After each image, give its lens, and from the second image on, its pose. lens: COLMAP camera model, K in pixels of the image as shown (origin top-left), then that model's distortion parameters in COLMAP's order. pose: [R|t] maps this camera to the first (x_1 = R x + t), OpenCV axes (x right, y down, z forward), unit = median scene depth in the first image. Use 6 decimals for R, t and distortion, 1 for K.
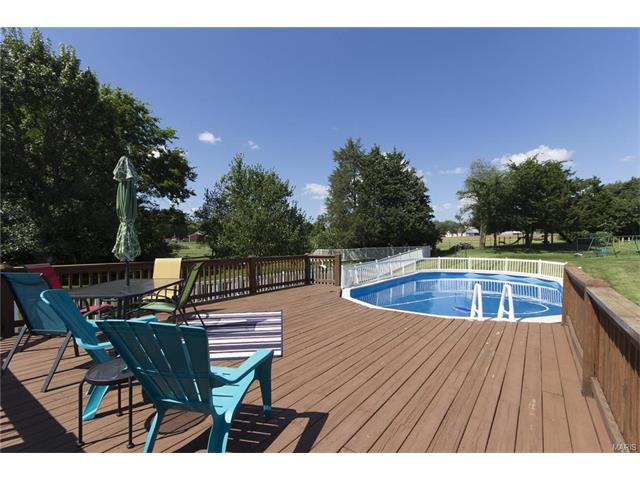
lens RADIAL K [[293.8, 0, 321.0], [0, 293.8, 242.2], [0, 0, 1]] dist [-0.000977, -0.000250]
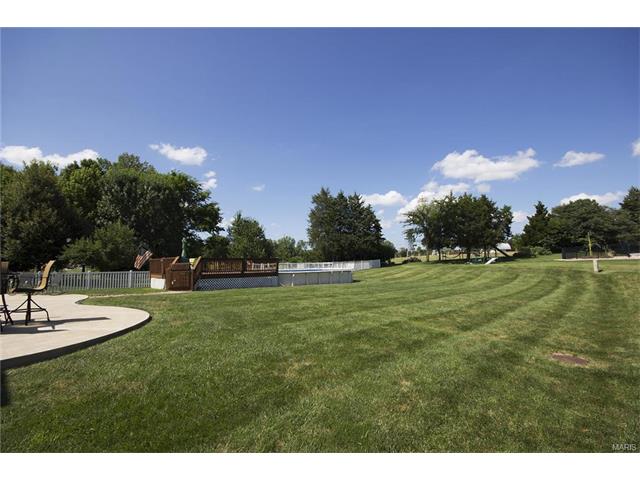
lens RADIAL K [[295.0, 0, 317.5], [0, 295.0, 253.9], [0, 0, 1]] dist [0.015786, 0.000106]
pose [[0.987375, -0.016490, -0.157539, 0.303326], [0.012162, 0.999523, -0.028402, 0.021286], [0.157932, 0.026127, 0.987104, -0.461984]]
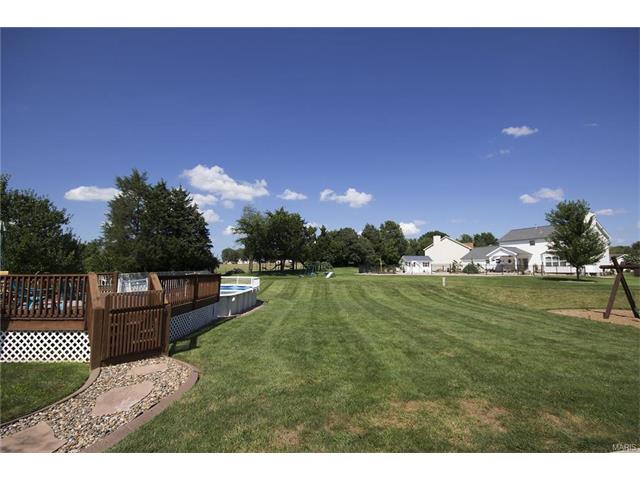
lens RADIAL K [[293.8, 0, 321.0], [0, 293.8, 242.2], [0, 0, 1]] dist [-0.000977, -0.000250]
pose [[0.787260, 0.062222, 0.613473, -0.011317], [-0.006052, 0.995628, -0.093215, 0.006412], [-0.616591, 0.069672, 0.784195, -0.250509]]
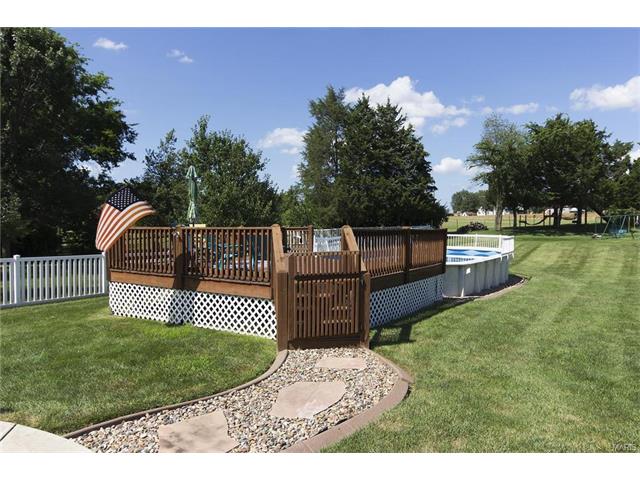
lens RADIAL K [[463.4, 0, 317.4], [0, 463.4, 238.2], [0, 0, 1]] dist [0.004613, -0.001701]
pose [[0.998350, 0.004337, 0.057250, -0.006055], [-0.006221, 0.999443, 0.032774, 0.007499], [-0.057076, -0.033076, 0.997822, -0.241060]]
